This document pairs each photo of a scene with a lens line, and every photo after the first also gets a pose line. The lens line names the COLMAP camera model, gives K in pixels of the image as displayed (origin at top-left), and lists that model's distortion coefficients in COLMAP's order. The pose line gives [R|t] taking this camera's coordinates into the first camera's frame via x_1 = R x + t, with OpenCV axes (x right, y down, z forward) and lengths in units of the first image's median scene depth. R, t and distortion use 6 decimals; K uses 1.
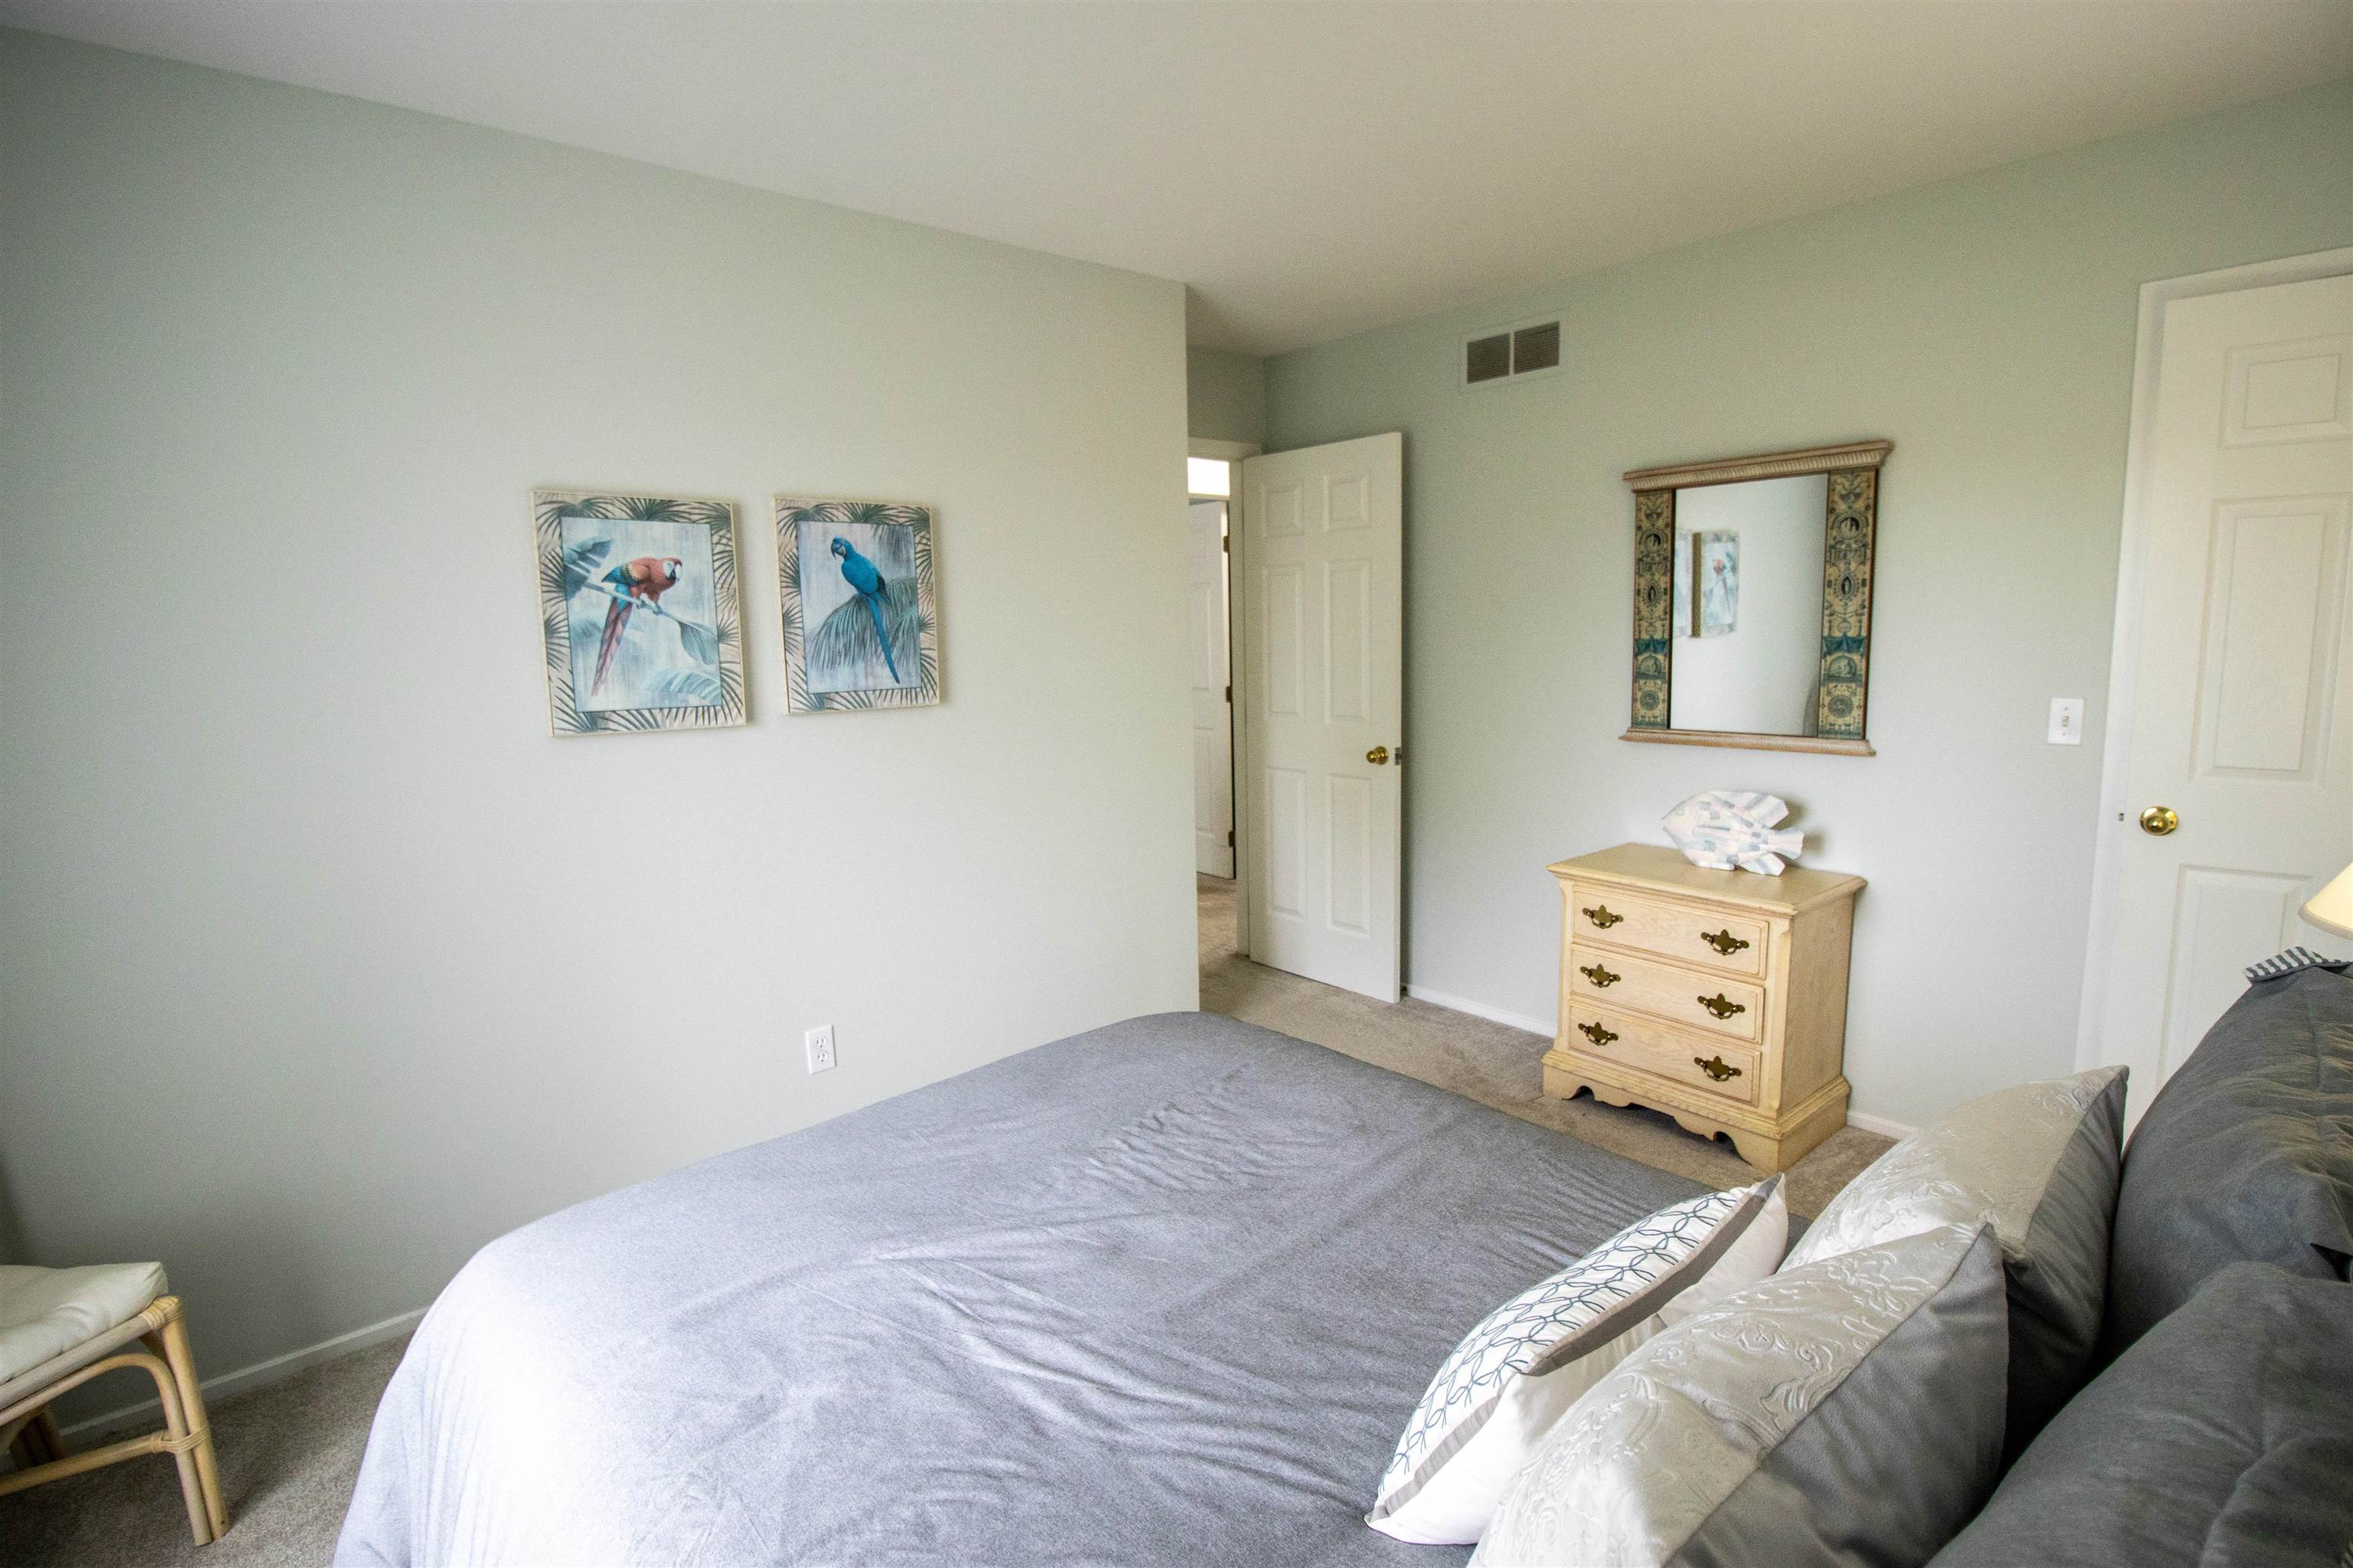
lens RADIAL K [[1111.1, 0, 1224.2], [0, 1111.1, 785.2], [0, 0, 1]] dist [-0.000465, -0.012087]
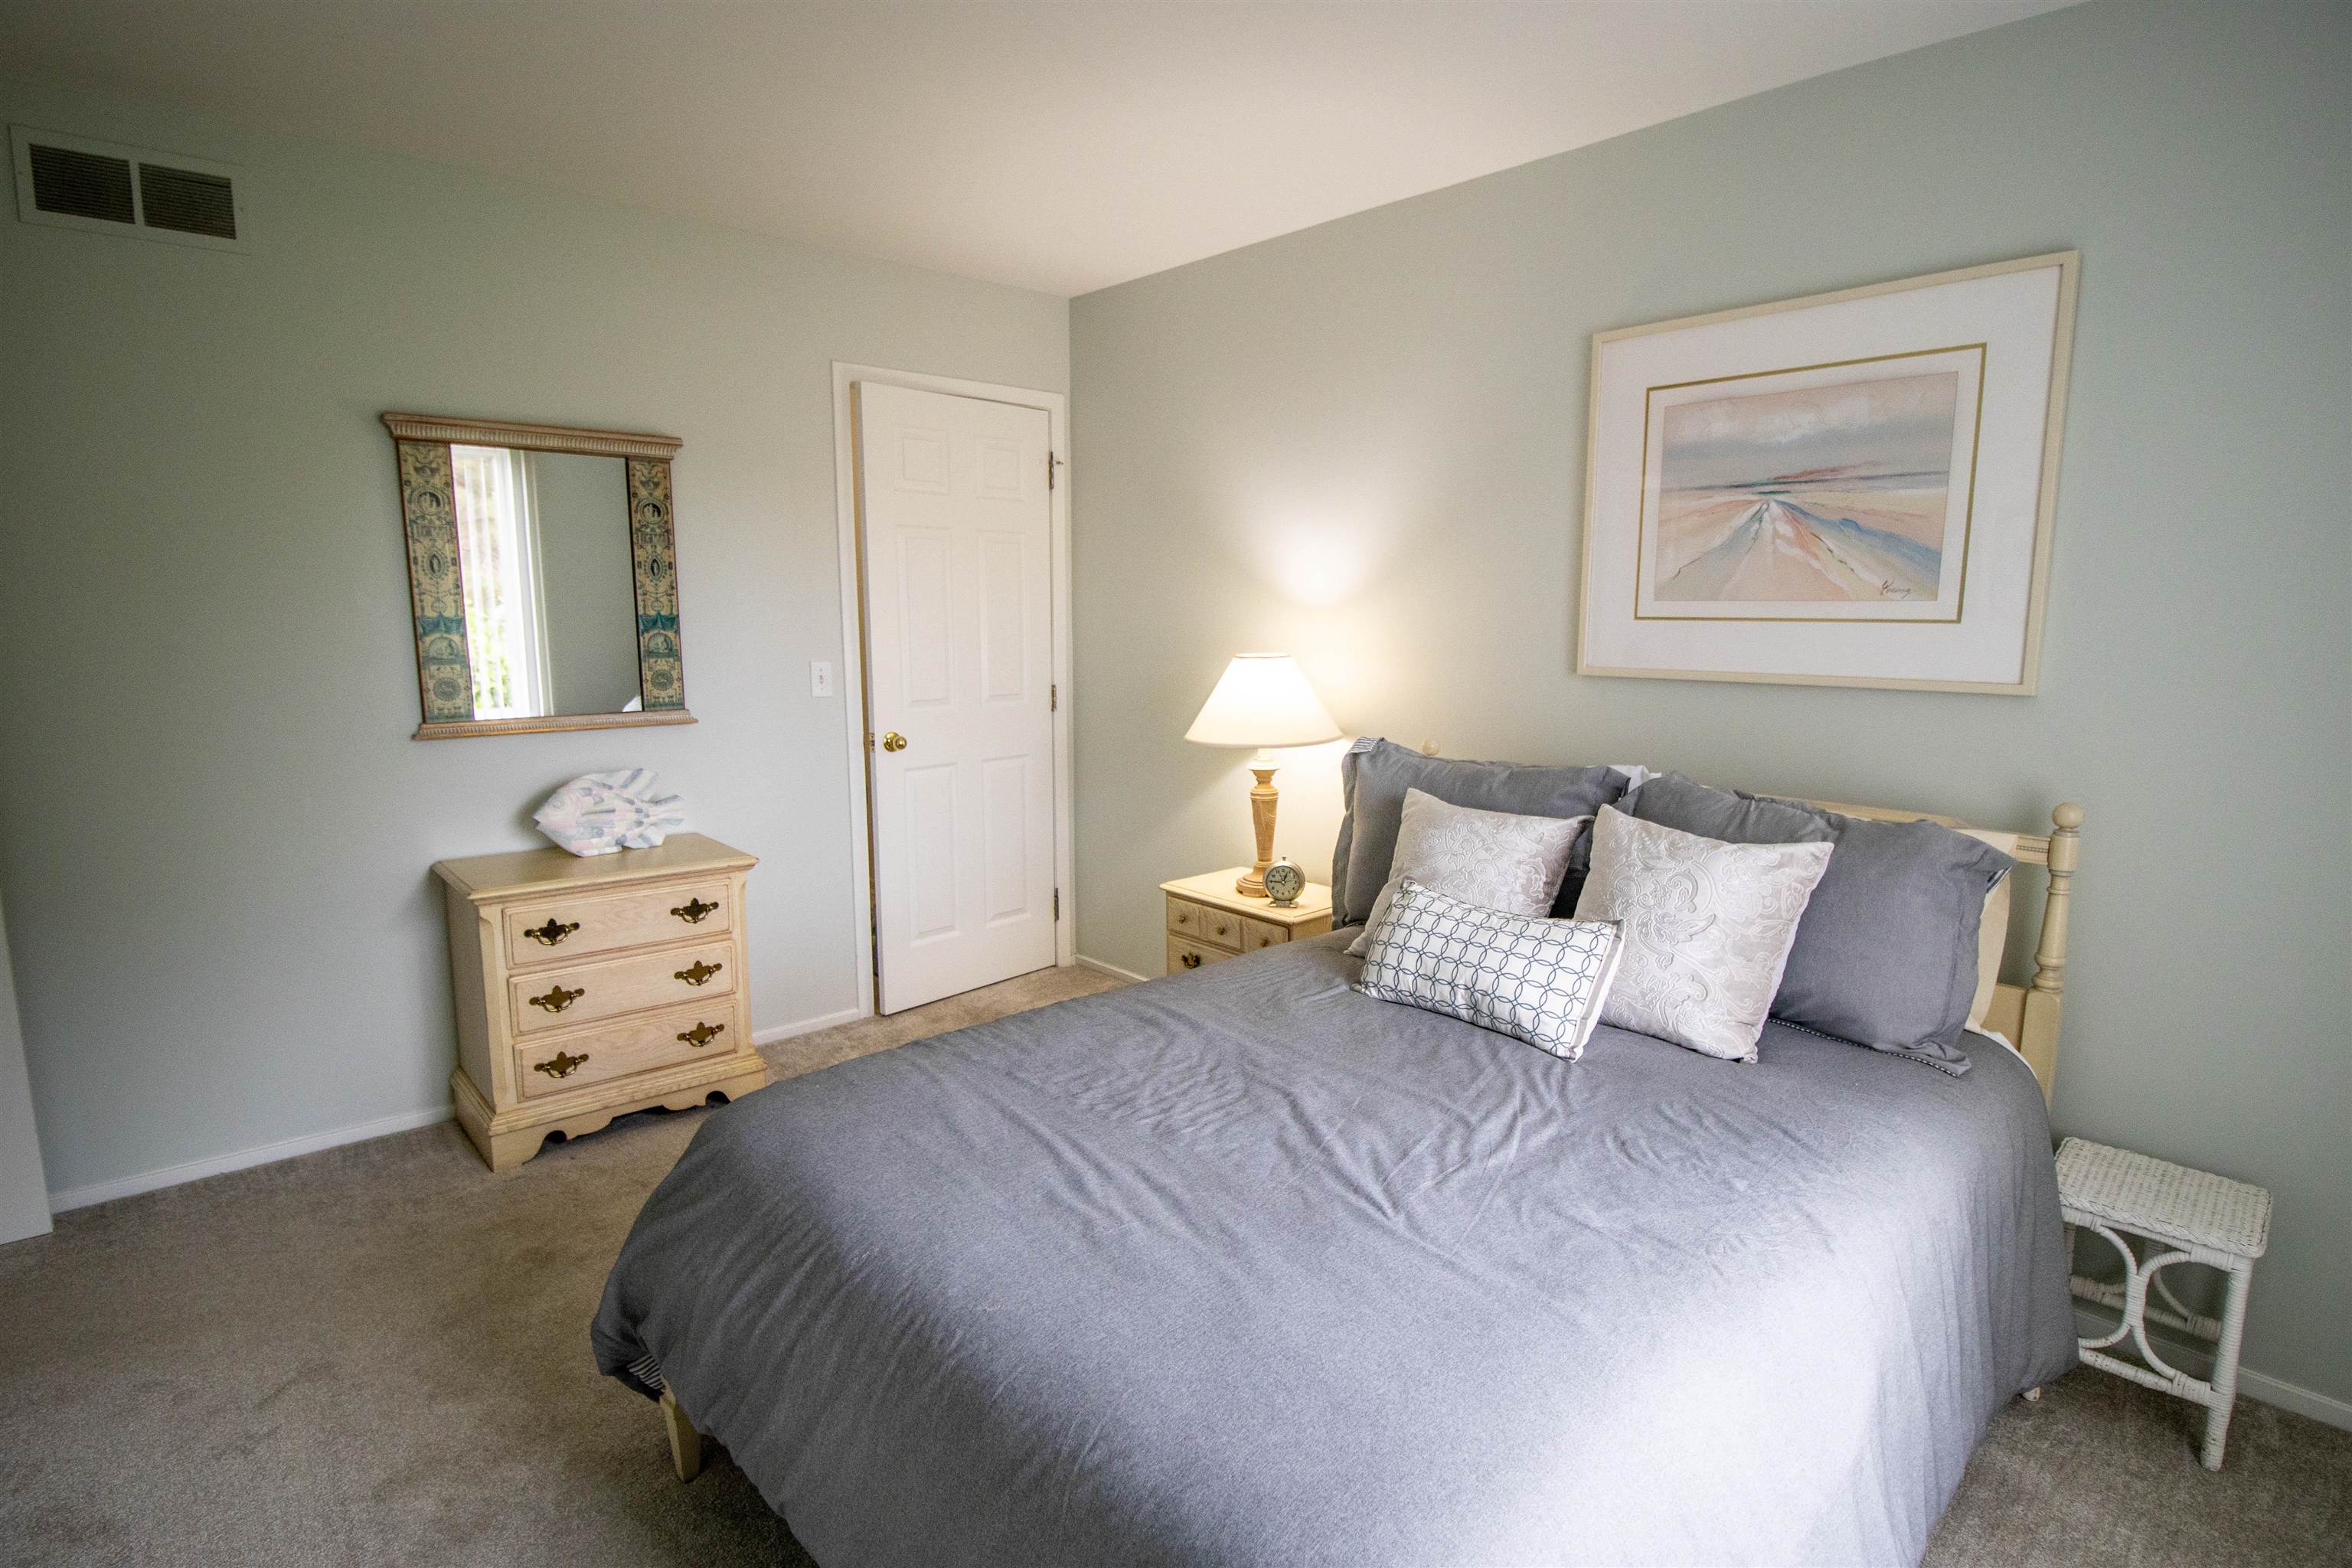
lens RADIAL K [[1143.8, 0, 1181.1], [0, 1143.8, 791.5], [0, 0, 1]] dist [0.002058, -0.013448]
pose [[0.020756, -0.138270, 0.990177, -0.621053], [0.137194, 0.981415, 0.134171, -0.050983], [-0.990327, 0.133062, 0.039340, 0.537944]]
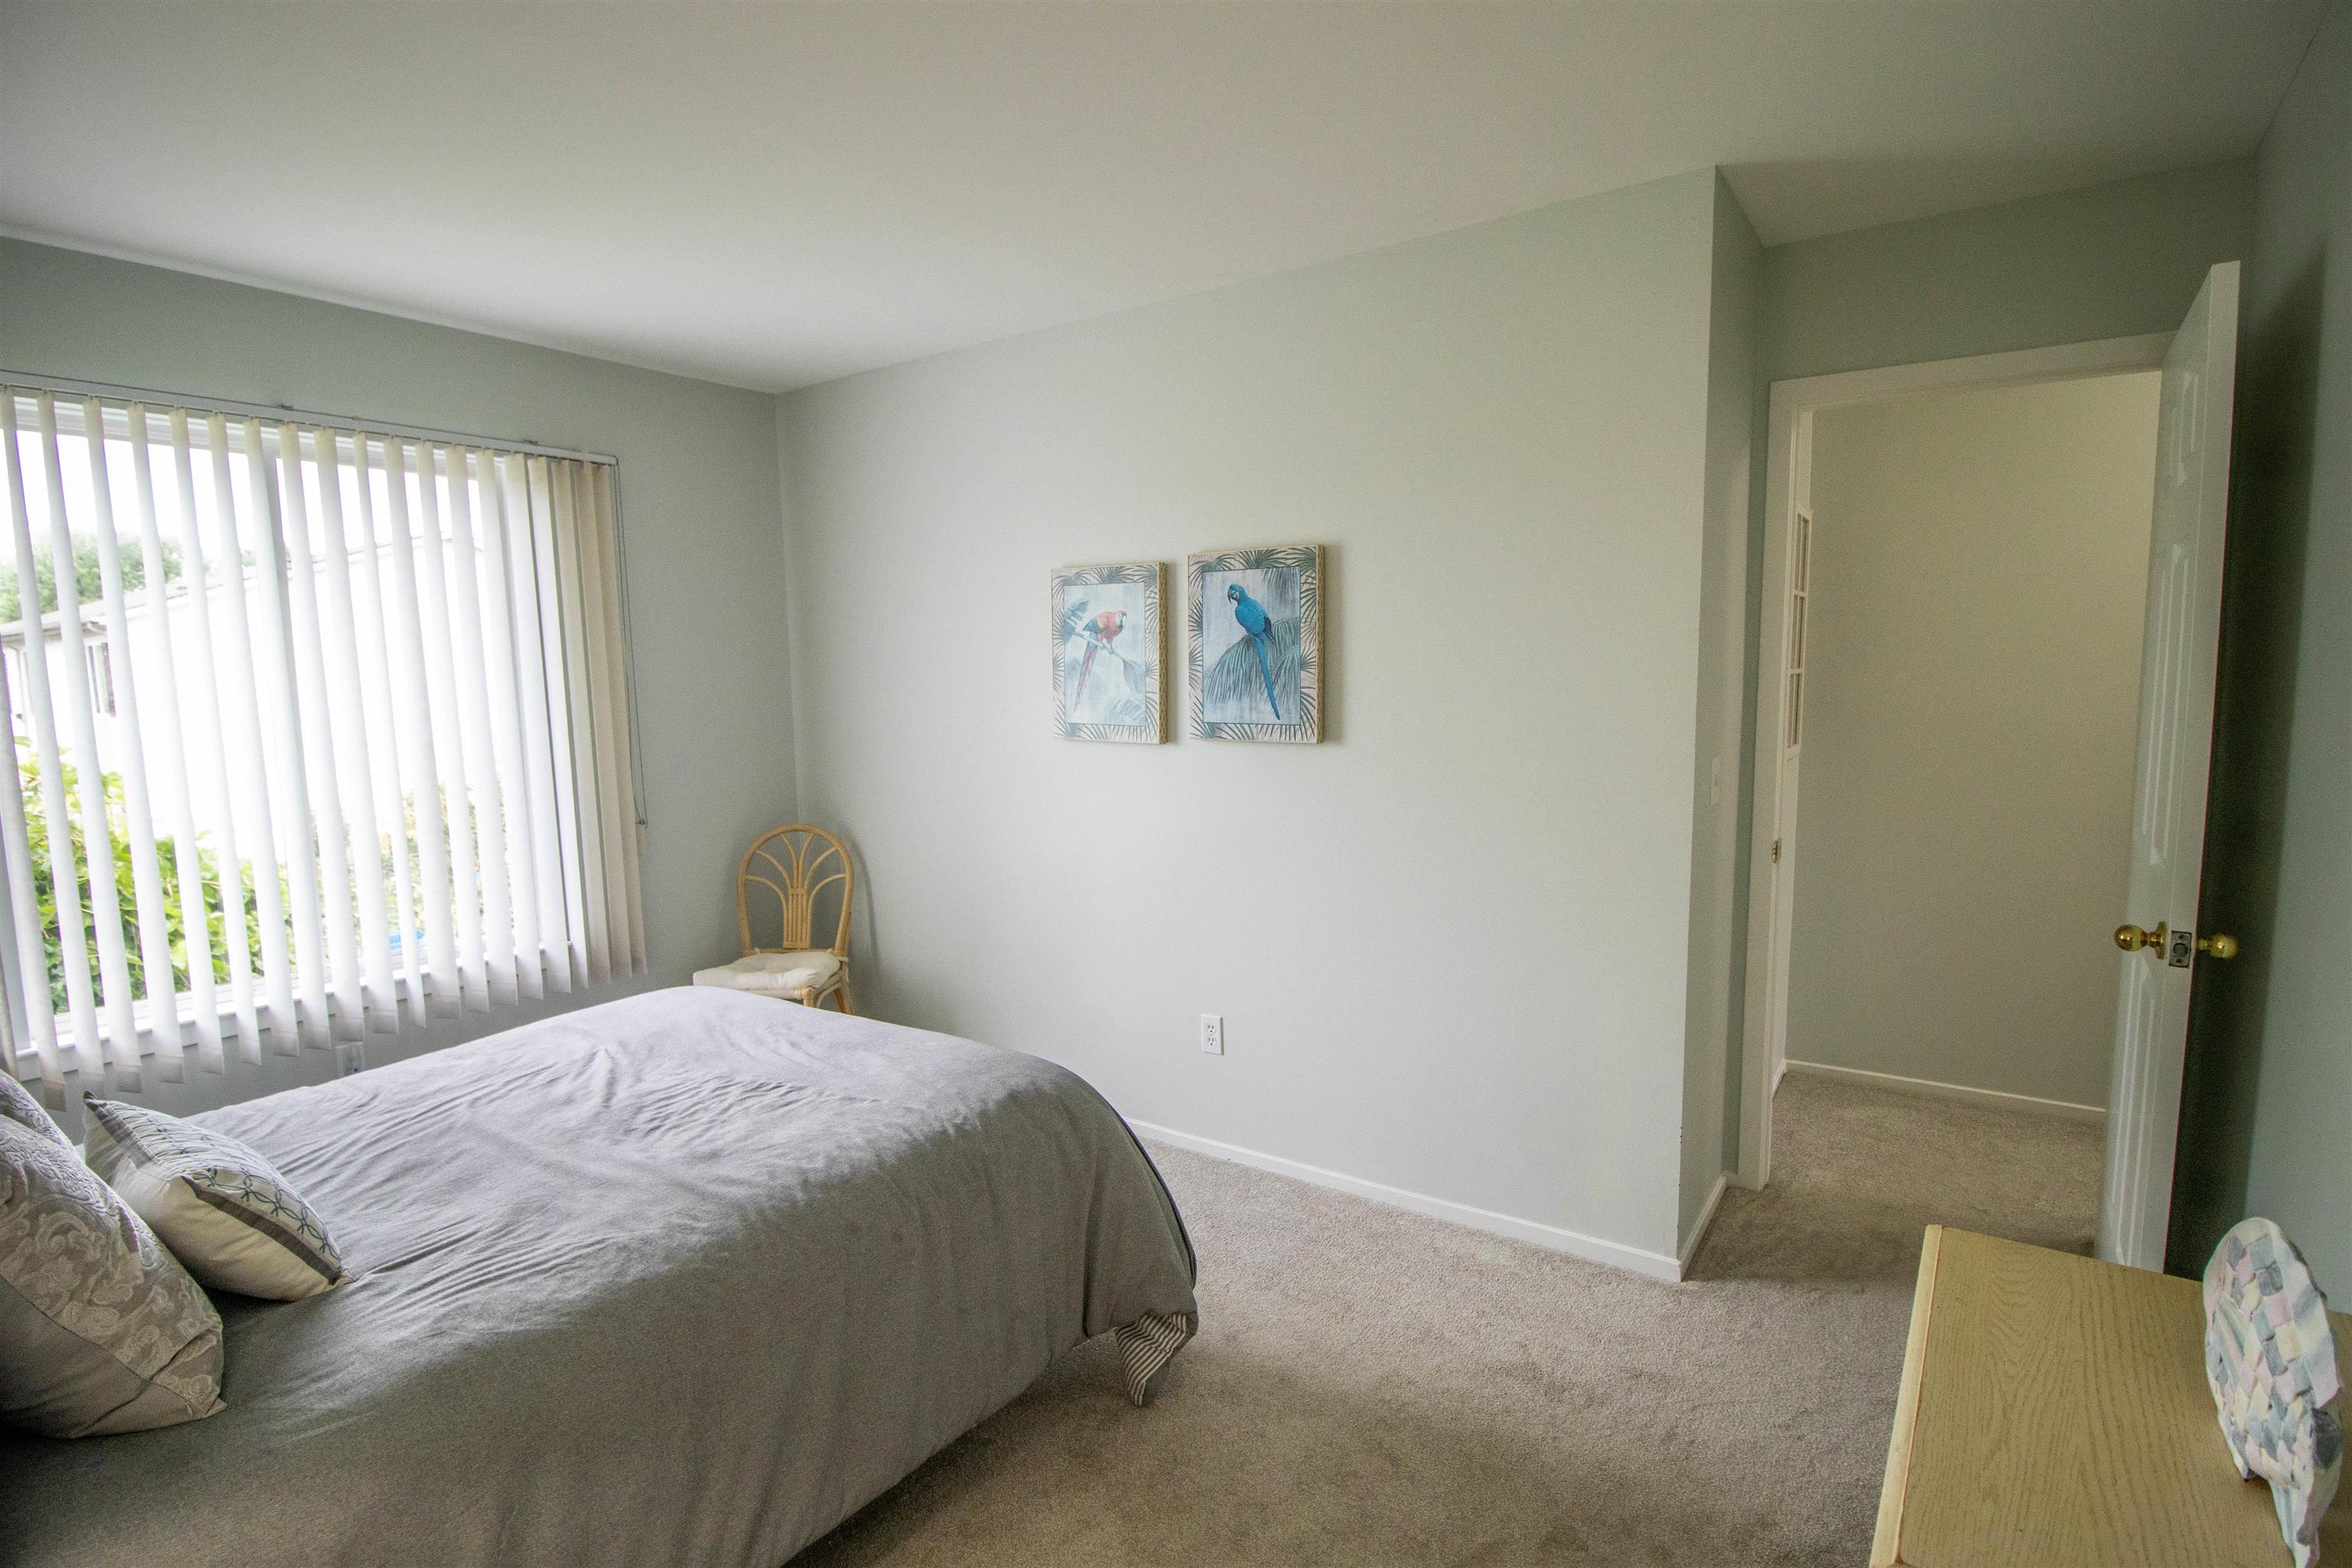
lens RADIAL K [[1186.2, 0, 1247.6], [0, 1186.2, 799.1], [0, 0, 1]] dist [-0.000413, -0.000172]
pose [[0.231413, 0.134256, -0.963547, 0.795136], [-0.130258, 0.985790, 0.106072, -0.134880], [0.964096, 0.100963, 0.245613, 0.721676]]
